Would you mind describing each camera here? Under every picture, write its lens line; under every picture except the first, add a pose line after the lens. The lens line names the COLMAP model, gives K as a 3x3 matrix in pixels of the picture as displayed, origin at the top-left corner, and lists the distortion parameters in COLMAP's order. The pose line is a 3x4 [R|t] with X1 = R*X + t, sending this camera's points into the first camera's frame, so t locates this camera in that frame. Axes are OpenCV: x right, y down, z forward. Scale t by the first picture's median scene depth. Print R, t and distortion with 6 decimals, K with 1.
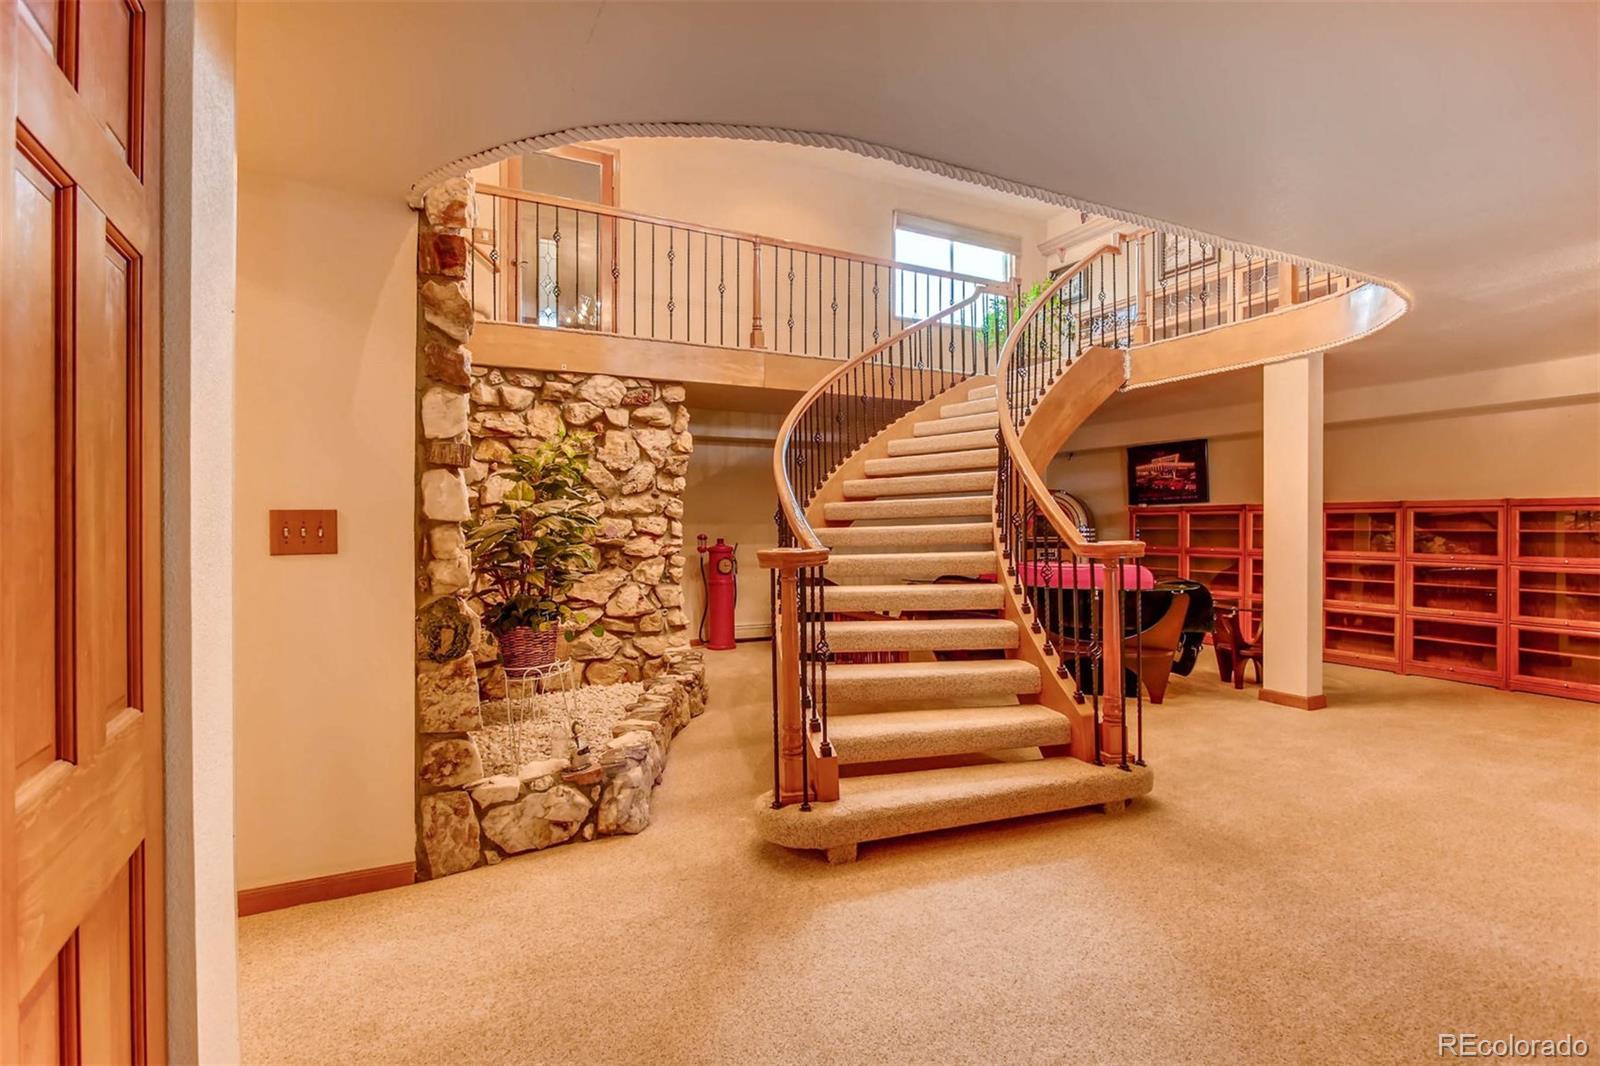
lens RADIAL K [[779.7, 0, 804.8], [0, 779.7, 531.6], [0, 0, 1]] dist [-0.001781, -0.000348]
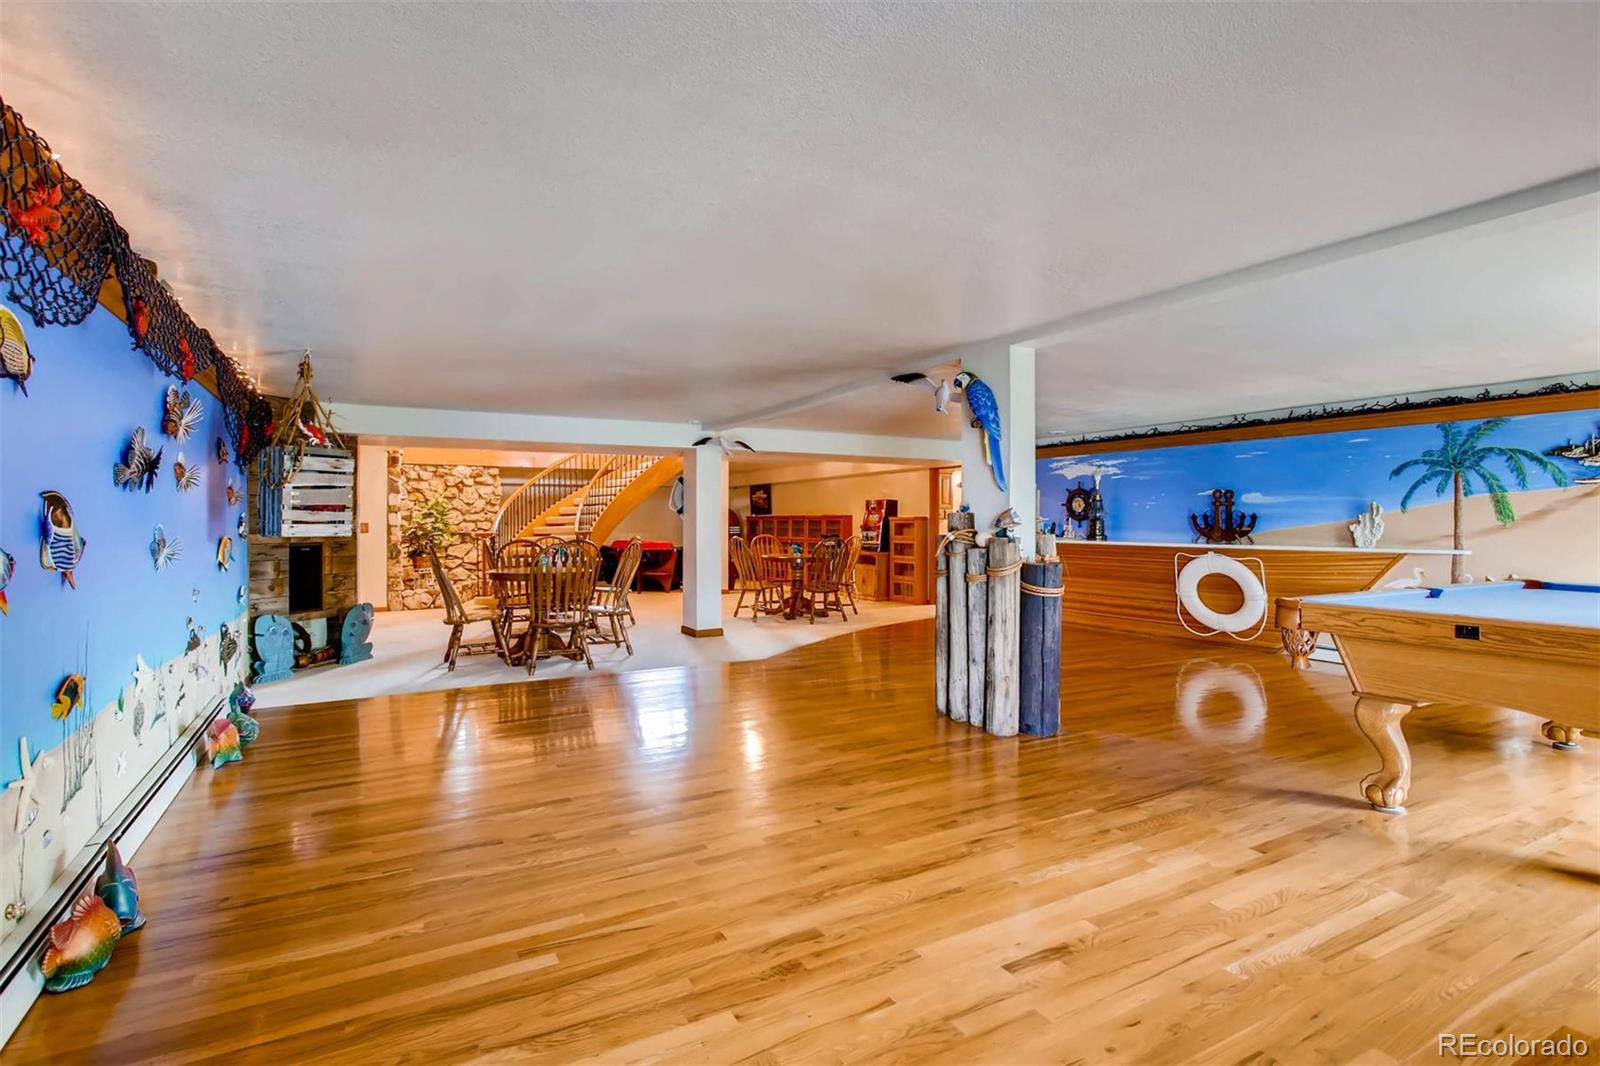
lens RADIAL K [[779.7, 0, 794.1], [0, 779.7, 524.3], [0, 0, 1]] dist [-0.001781, -0.000348]
pose [[0.999658, -0.002082, 0.026052, 0.734222], [0.002335, 0.999950, -0.009717, 0.014315], [-0.026031, 0.009775, 0.999613, -1.507495]]
